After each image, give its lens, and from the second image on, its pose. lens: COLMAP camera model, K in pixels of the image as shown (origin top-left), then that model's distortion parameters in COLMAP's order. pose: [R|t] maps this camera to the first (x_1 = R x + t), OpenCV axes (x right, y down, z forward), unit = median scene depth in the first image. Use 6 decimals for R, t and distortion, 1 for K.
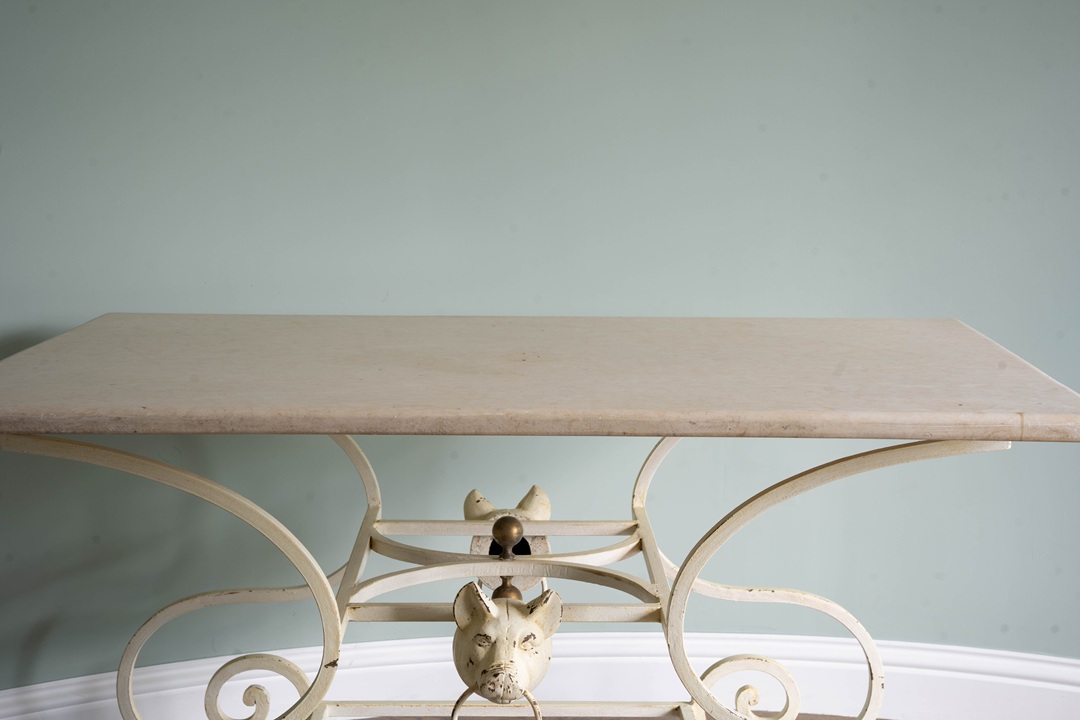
lens RADIAL K [[1862.9, 0, 540.0], [0, 1862.9, 360.0], [0, 0, 1]] dist [0.323065, 0.320908]
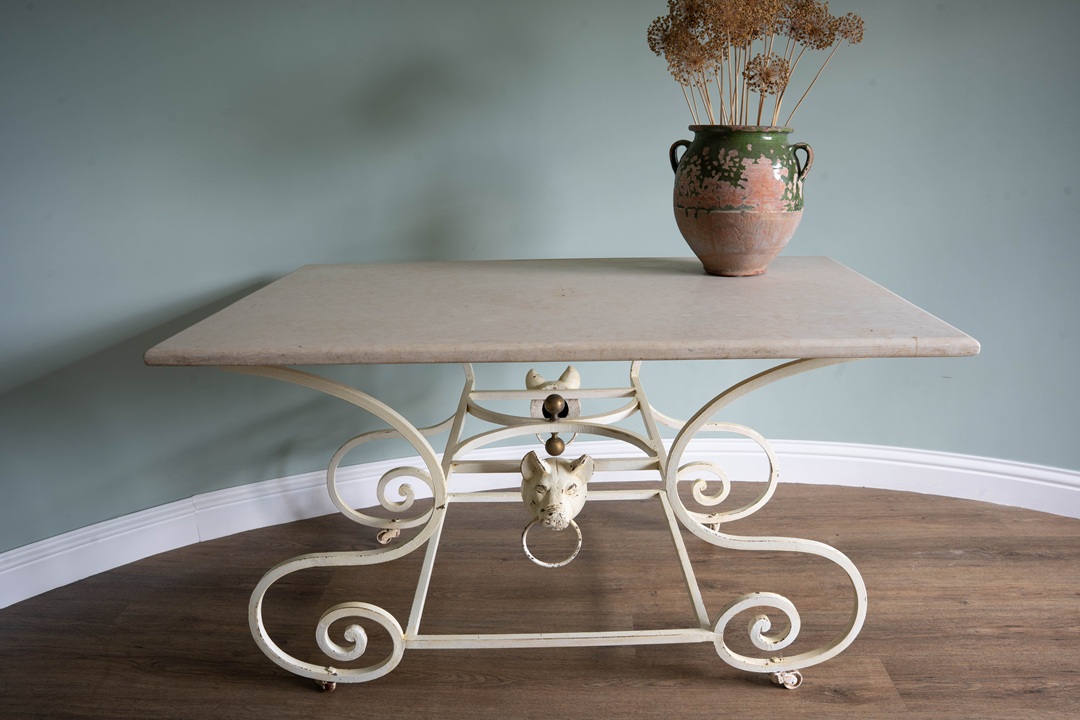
lens RADIAL K [[874.5, 0, 540.0], [0, 874.5, 360.0], [0, 0, 1]] dist [-0.200921, 0.186737]
pose [[0.999438, -0.022328, -0.025011, -0.011648], [0.025167, 0.992498, 0.119643, -0.034308], [0.022152, -0.120205, 0.992502, 0.324292]]
